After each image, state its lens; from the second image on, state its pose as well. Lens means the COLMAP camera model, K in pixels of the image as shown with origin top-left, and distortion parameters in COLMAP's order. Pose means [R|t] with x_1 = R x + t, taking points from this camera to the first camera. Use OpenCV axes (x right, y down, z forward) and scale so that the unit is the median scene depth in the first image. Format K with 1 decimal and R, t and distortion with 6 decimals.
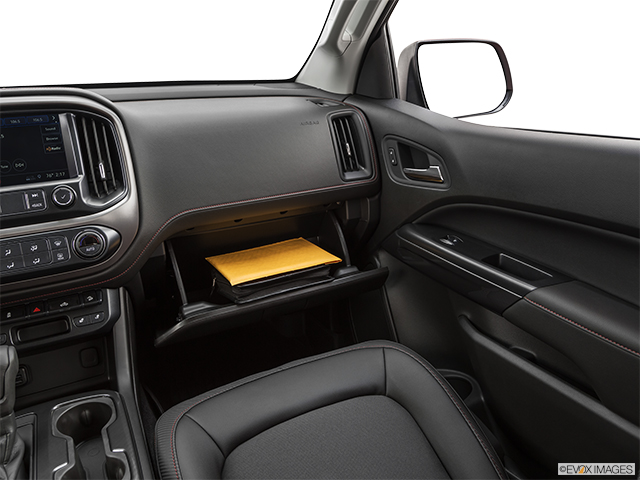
lens RADIAL K [[510.9, 0, 320.0], [0, 510.9, 240.0], [0, 0, 1]] dist [-0.028395, 0.002997]
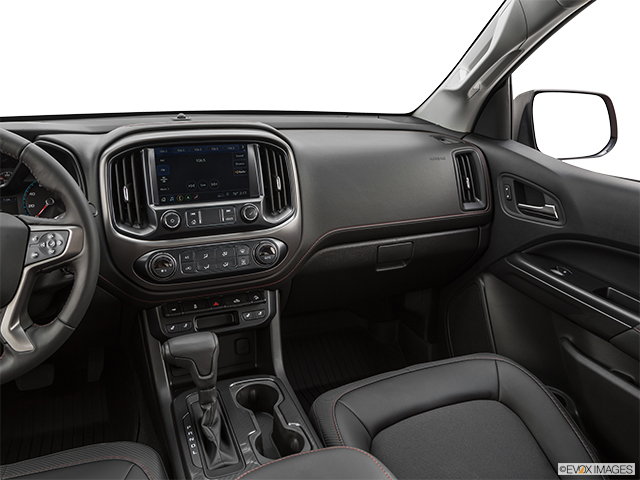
lens RADIAL K [[510.9, 0, 320.0], [0, 510.9, 240.0], [0, 0, 1]] dist [-0.028395, 0.002997]
pose [[0.994592, 0.074196, -0.072668, -0.228618], [-0.074865, 0.997172, -0.006526, -0.024034], [0.071979, 0.011931, 0.997335, -0.195259]]
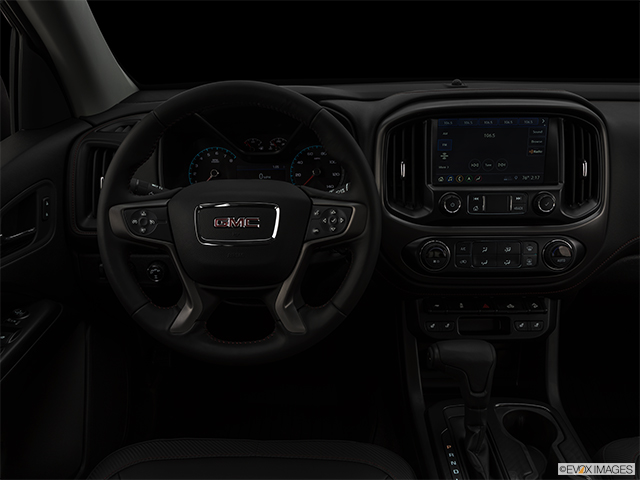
lens RADIAL K [[542.1, 0, 320.0], [0, 542.1, 240.0], [0, 0, 1]] dist [-0.004891, -0.002425]
pose [[0.879987, 0.188631, -0.435937, -0.390514], [-0.170885, 0.982039, 0.079979, -0.023132], [0.443193, 0.004115, 0.896417, -0.131116]]
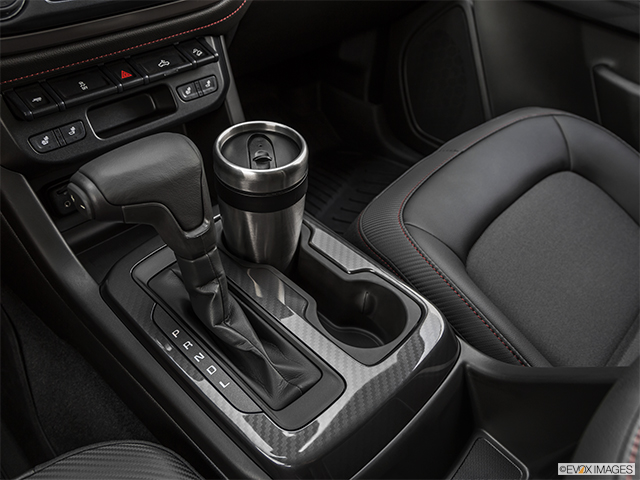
lens RADIAL K [[517.0, 0, 320.0], [0, 517.0, 240.0], [0, 0, 1]] dist [-0.020919, -0.003616]
pose [[0.945876, -0.143845, 0.290908, -0.531953], [0.017567, 0.917782, 0.396696, 0.081188], [-0.324053, -0.370115, 0.870635, 0.347080]]
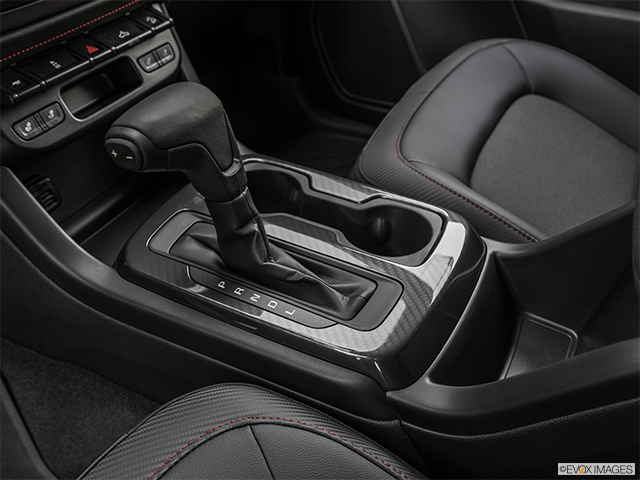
lens RADIAL K [[635.2, 0, 320.0], [0, 635.2, 240.0], [0, 0, 1]] dist [-0.006409, -0.006270]
pose [[0.828886, -0.327085, 0.453832, -0.711073], [0.163465, 0.917465, 0.362680, 0.116274], [-0.535002, -0.226435, 0.813941, 0.262993]]
